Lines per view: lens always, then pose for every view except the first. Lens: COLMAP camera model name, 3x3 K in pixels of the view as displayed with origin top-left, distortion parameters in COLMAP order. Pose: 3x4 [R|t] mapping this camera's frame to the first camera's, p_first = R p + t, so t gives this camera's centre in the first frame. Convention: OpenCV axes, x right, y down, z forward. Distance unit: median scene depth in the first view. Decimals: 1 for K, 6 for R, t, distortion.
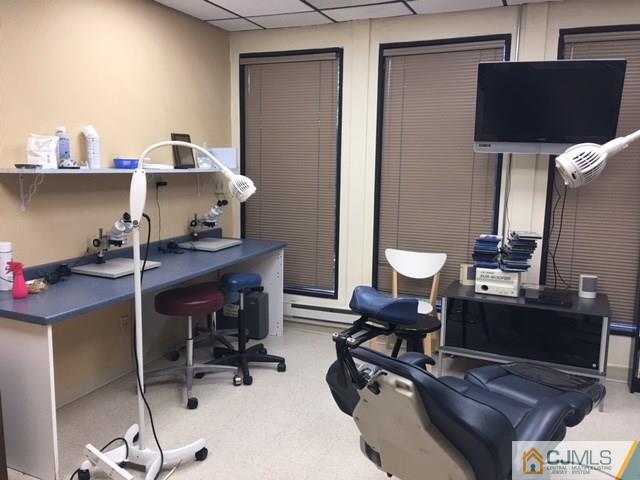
lens RADIAL K [[542.2, 0, 320.0], [0, 542.2, 240.0], [0, 0, 1]] dist [-0.003977, -0.001934]
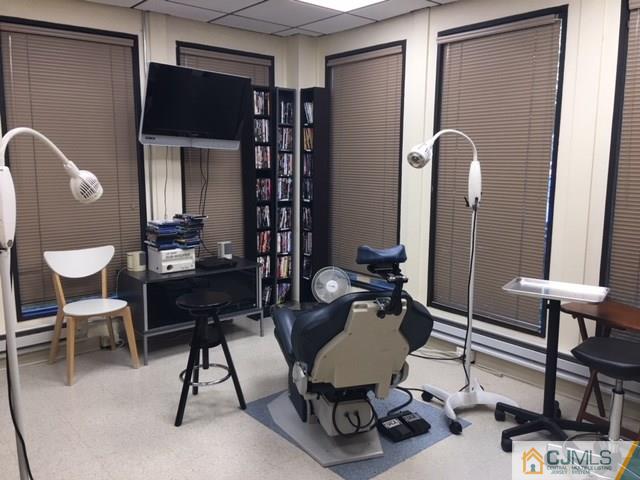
lens RADIAL K [[528.1, 0, 320.0], [0, 528.1, 240.0], [0, 0, 1]] dist [0.001053, 0.002736]
pose [[0.444850, -0.150786, 0.882821, -0.499356], [0.135663, 0.985696, 0.099997, -0.032943], [-0.885271, 0.075282, 0.458942, 0.227275]]
